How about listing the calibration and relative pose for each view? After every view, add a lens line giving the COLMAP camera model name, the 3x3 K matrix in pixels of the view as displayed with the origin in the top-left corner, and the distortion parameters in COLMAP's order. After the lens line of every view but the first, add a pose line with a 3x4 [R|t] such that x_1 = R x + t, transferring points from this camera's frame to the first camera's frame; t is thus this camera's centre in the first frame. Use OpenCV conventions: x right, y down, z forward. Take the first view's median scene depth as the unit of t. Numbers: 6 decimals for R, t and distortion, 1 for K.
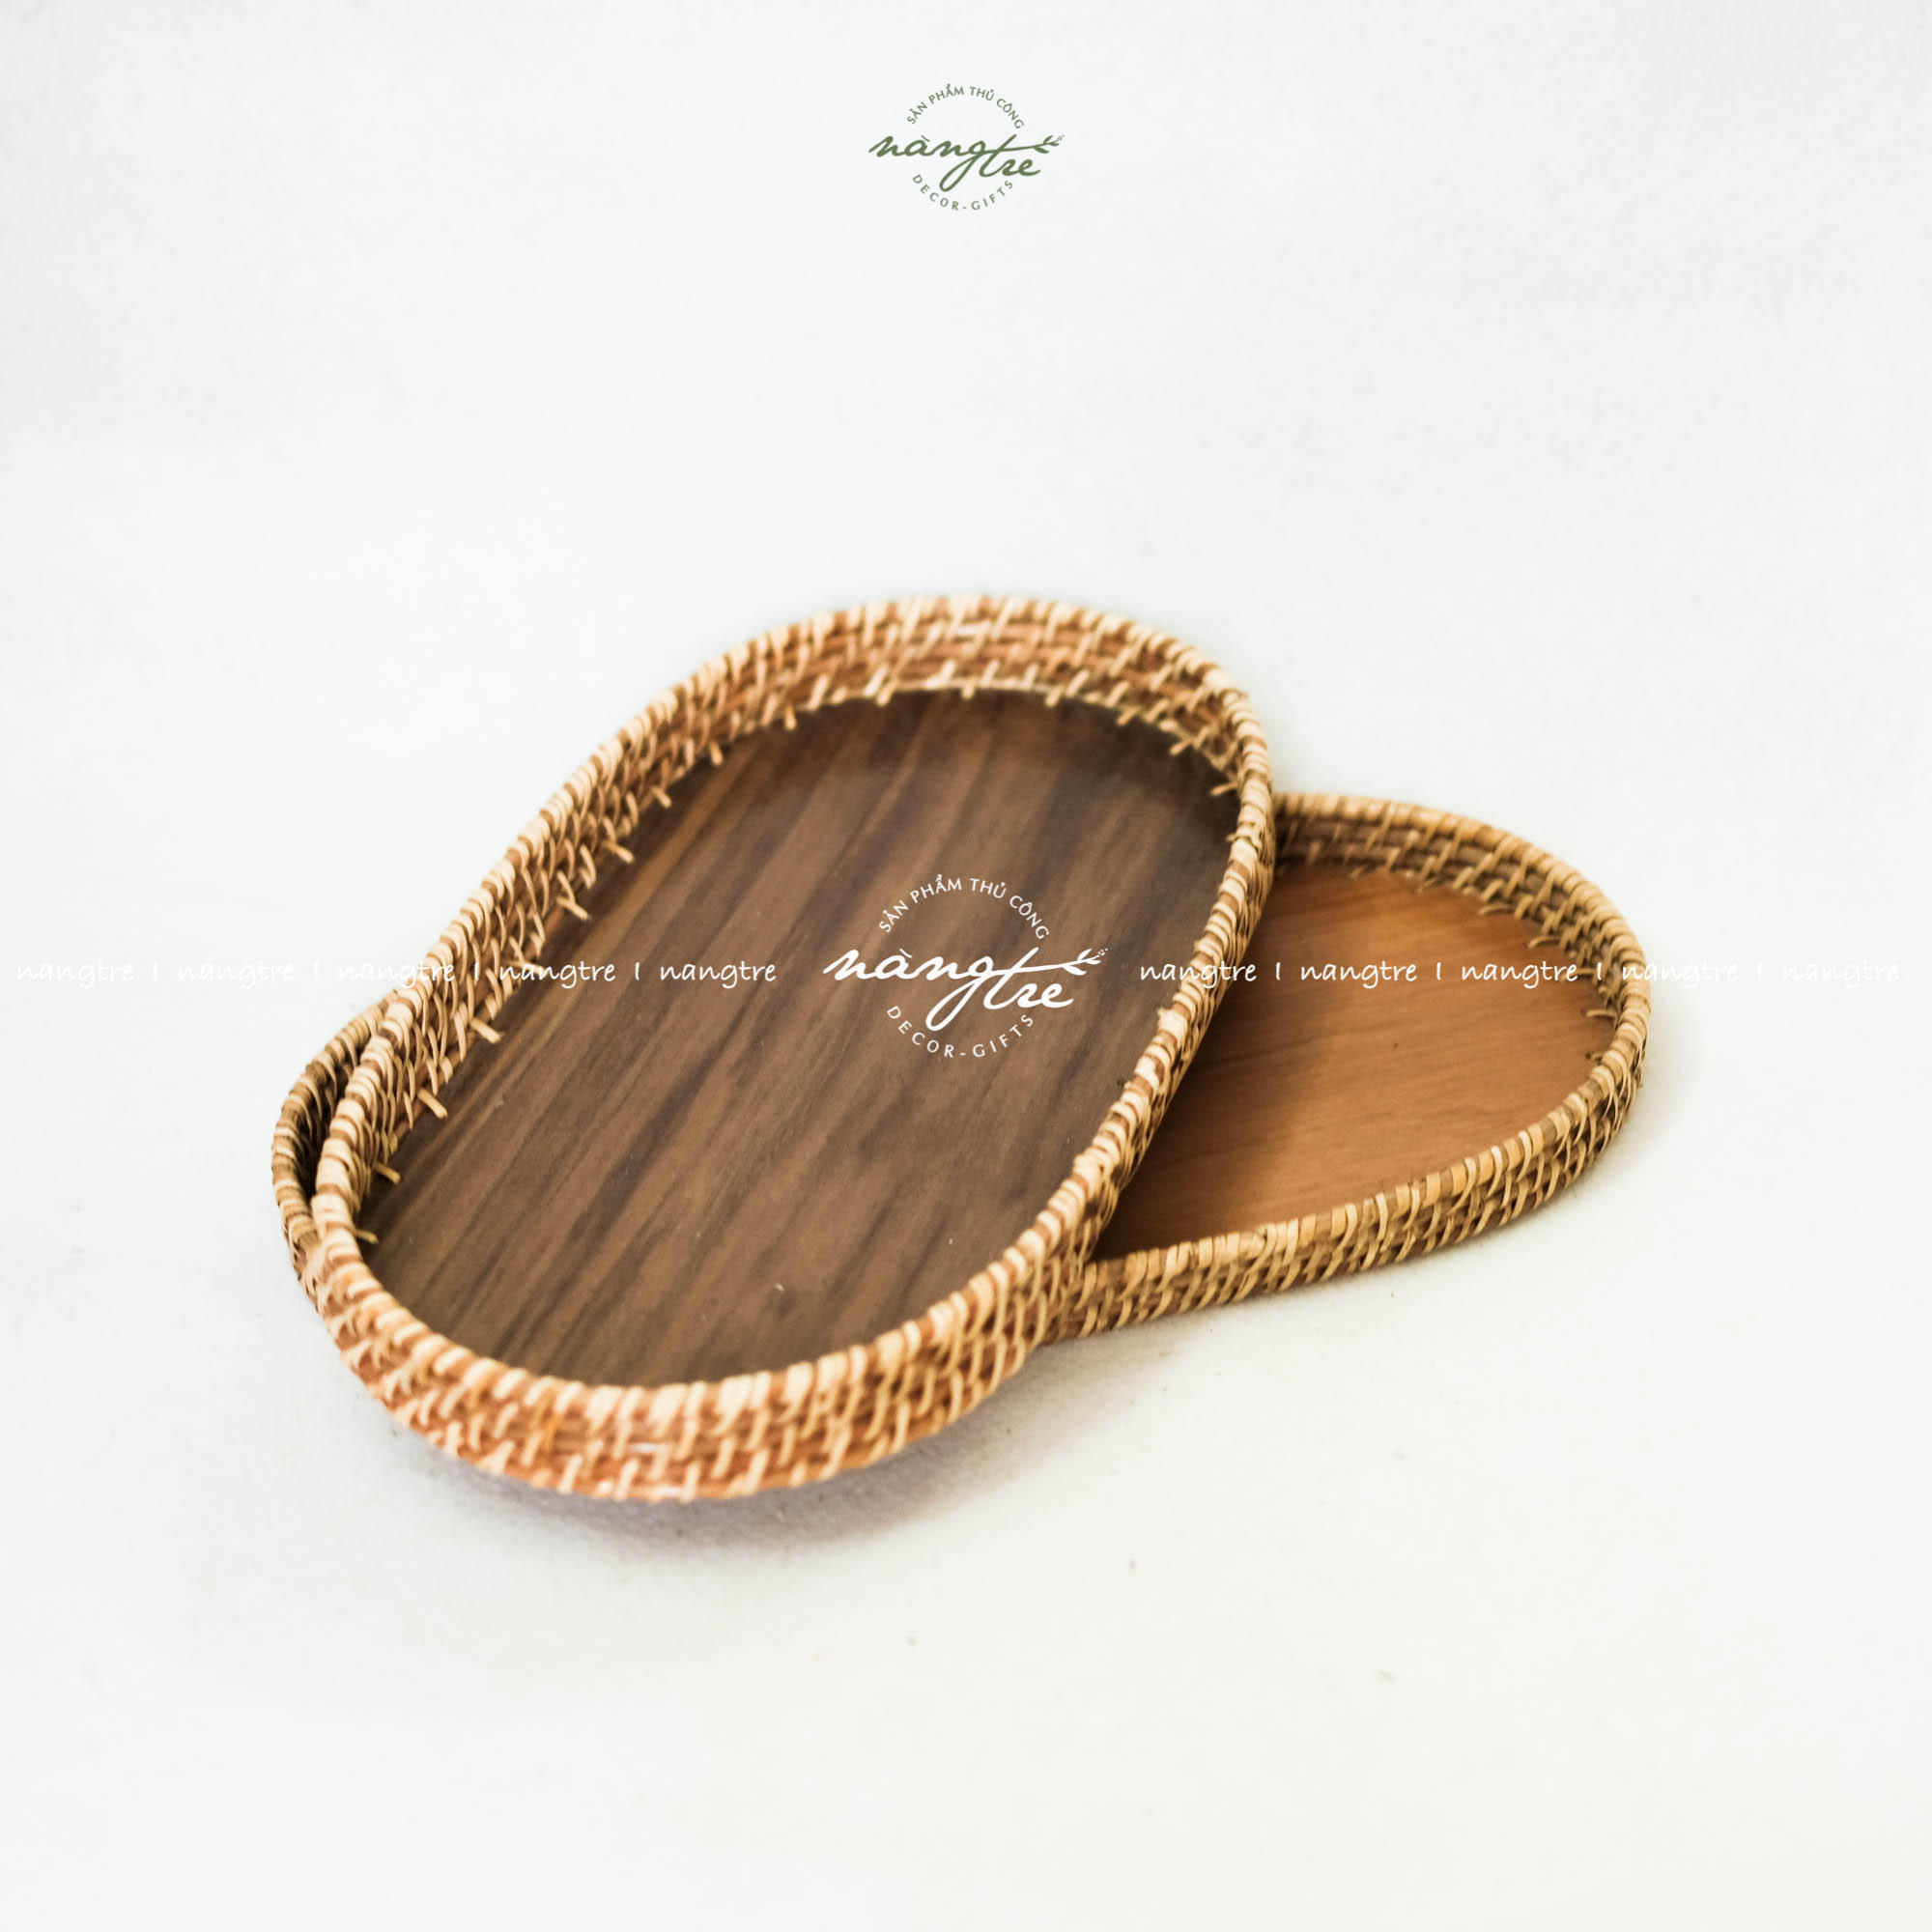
lens RADIAL K [[4419.7, 0, 966.0], [0, 4419.7, 966.0], [0, 0, 1]] dist [-0.357262, -0.068866]
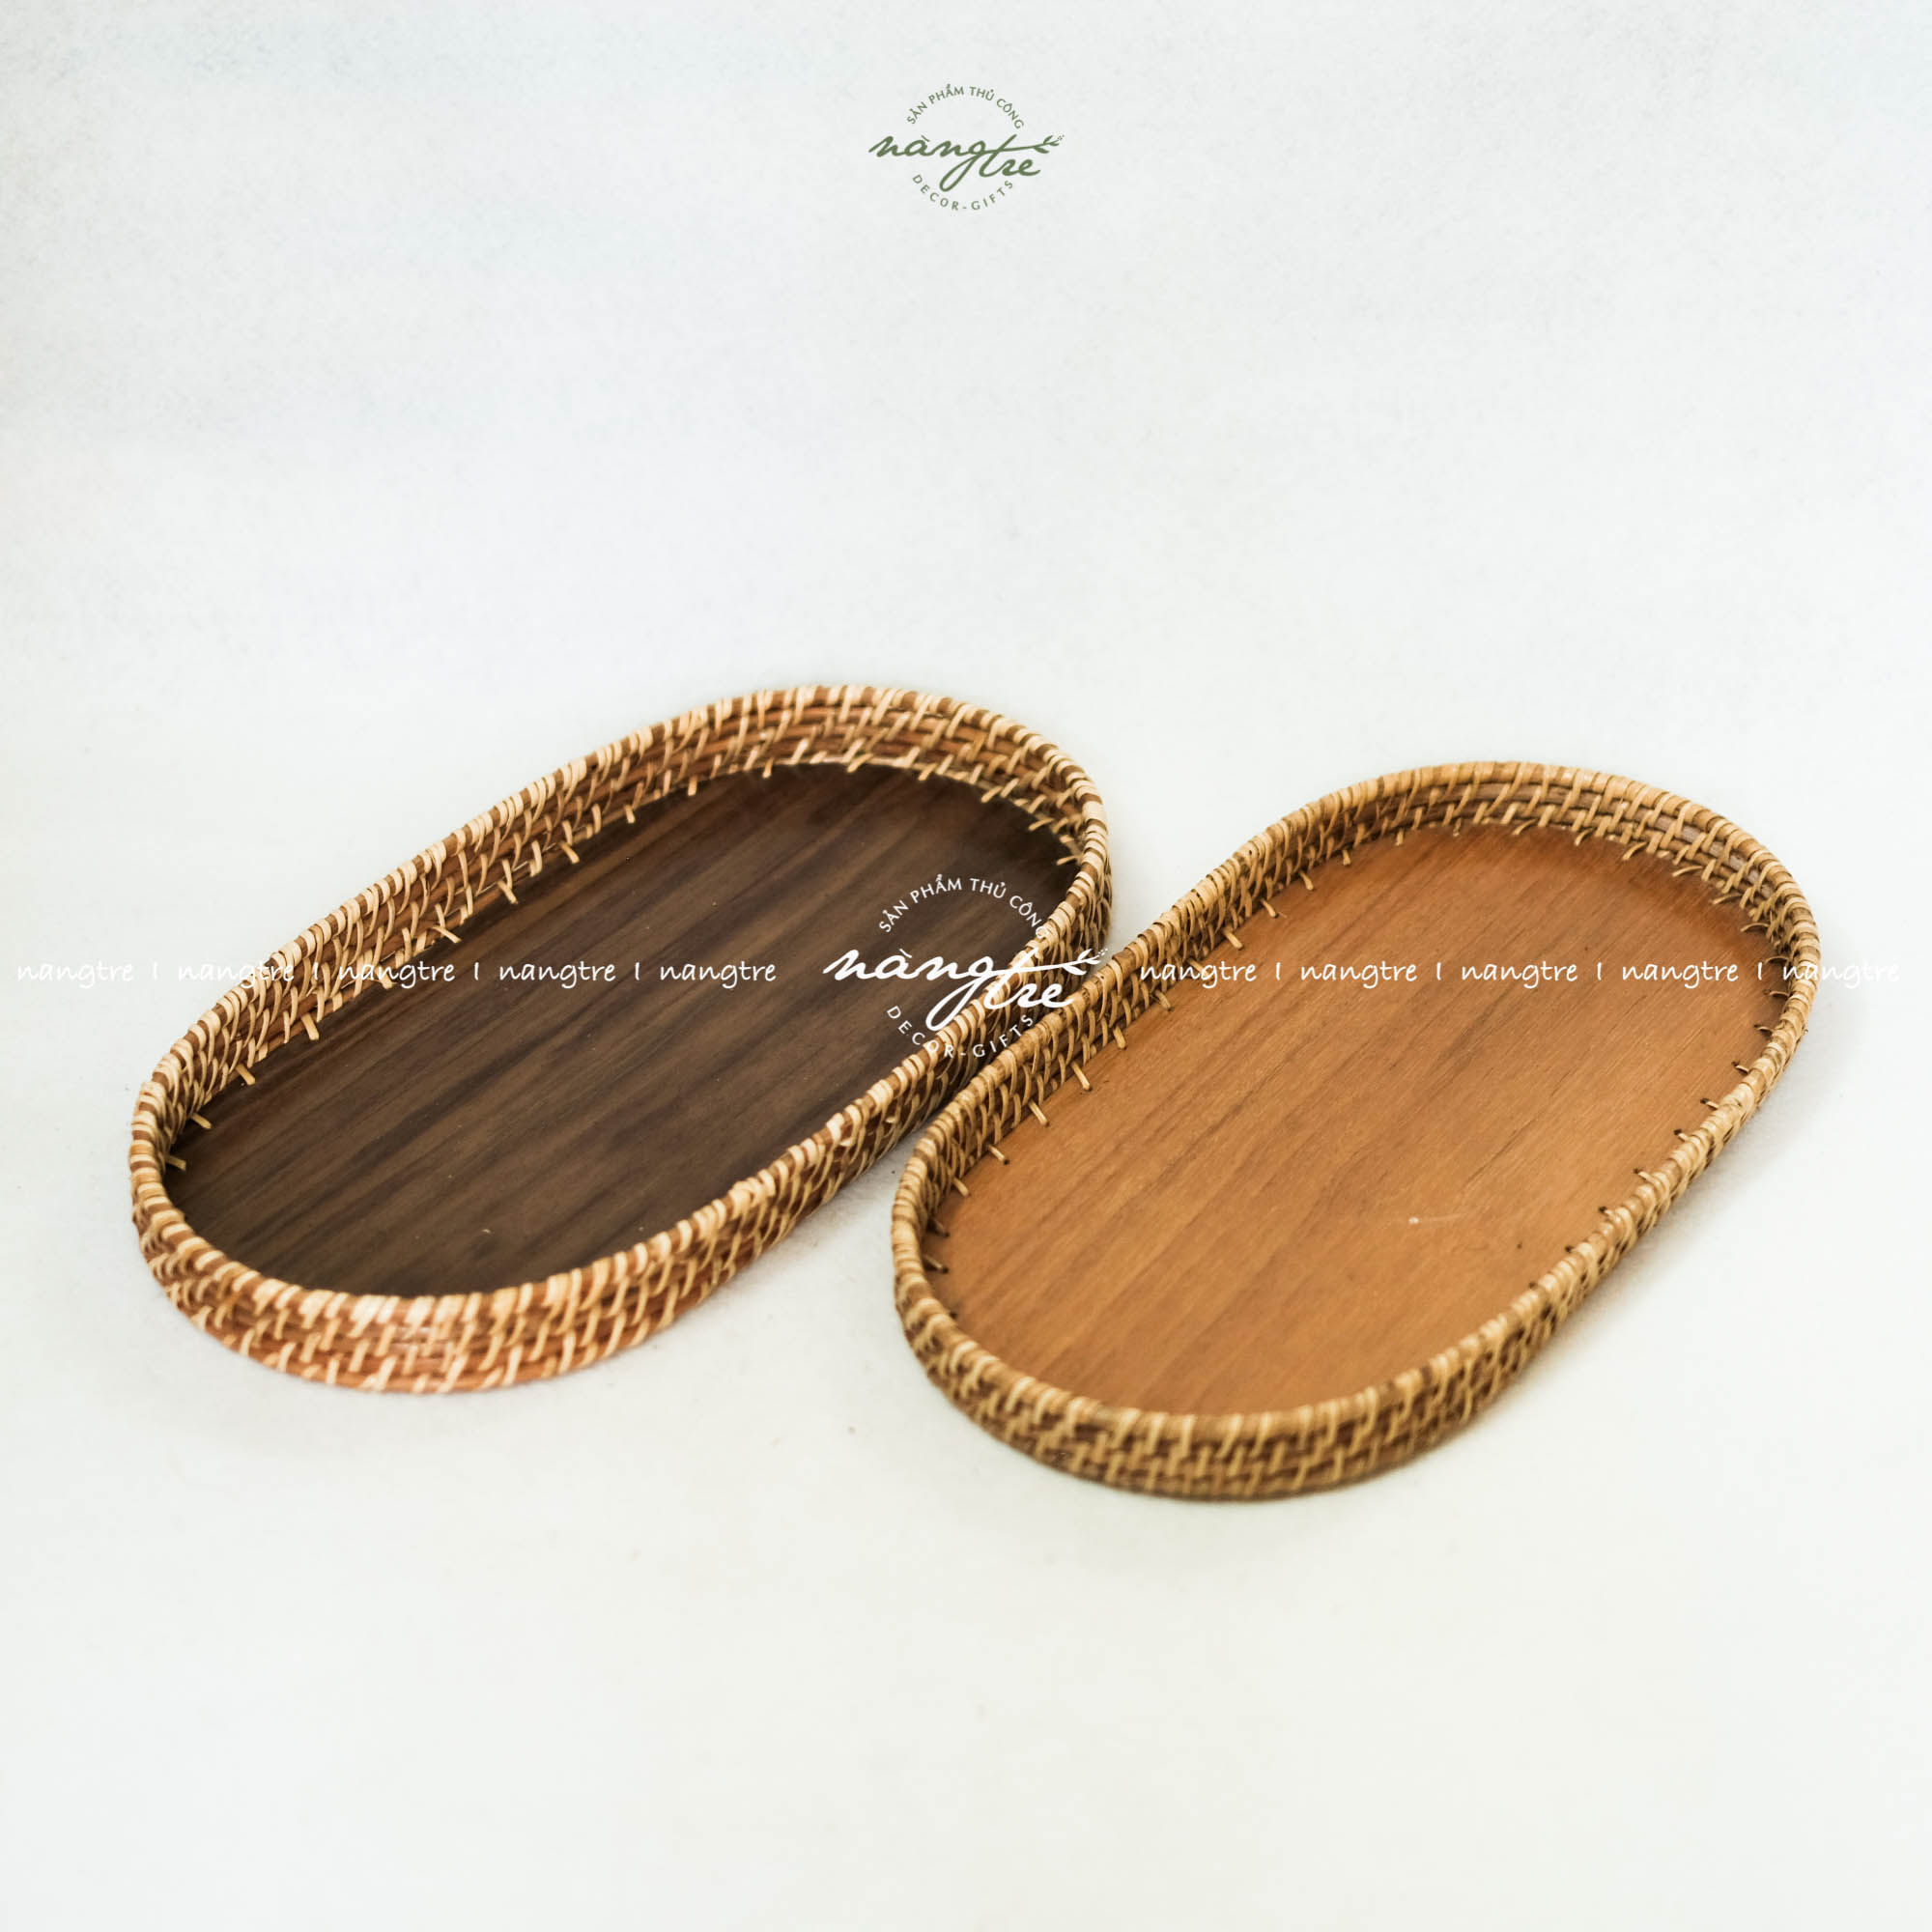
lens RADIAL K [[4594.0, 0, 966.0], [0, 4594.0, 966.0], [0, 0, 1]] dist [-0.024447, -0.307735]
pose [[0.951571, 0.203795, -0.230174, 0.313986], [-0.200953, 0.978940, 0.035981, -0.062308], [0.232659, 0.012015, 0.972484, -0.173679]]
